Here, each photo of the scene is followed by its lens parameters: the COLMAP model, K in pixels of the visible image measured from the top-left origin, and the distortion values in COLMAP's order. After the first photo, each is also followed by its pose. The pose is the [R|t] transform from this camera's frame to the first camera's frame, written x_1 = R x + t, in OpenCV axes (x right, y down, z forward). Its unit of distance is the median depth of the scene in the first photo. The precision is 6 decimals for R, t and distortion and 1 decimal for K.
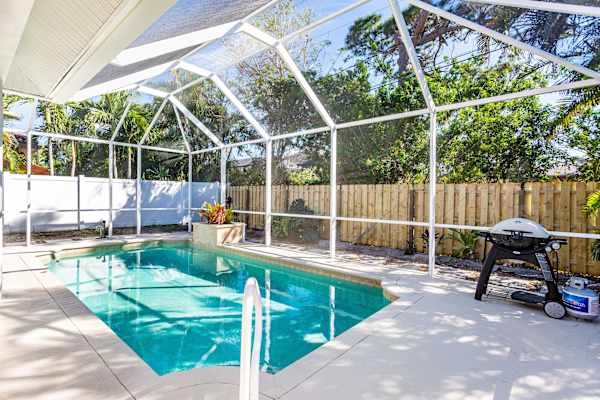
lens RADIAL K [[286.1, 0, 292.0], [0, 286.1, 199.7], [0, 0, 1]] dist [-0.001101, 0.000138]
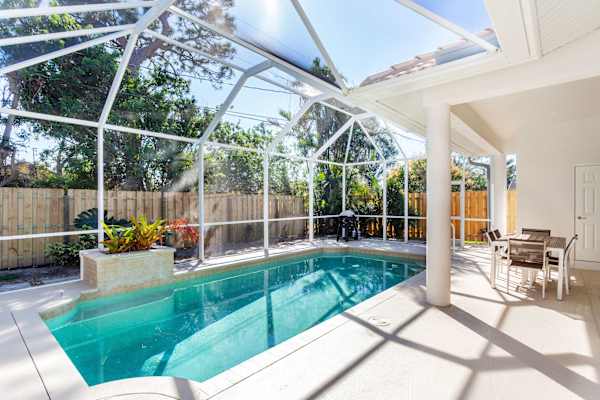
lens RADIAL K [[286.1, 0, 292.0], [0, 286.1, 199.7], [0, 0, 1]] dist [-0.001101, 0.000138]
pose [[-0.045829, 0.005259, 0.998935, -1.107679], [0.010200, 0.999936, -0.004796, -0.026111], [-0.998897, 0.009970, -0.045879, 0.824737]]
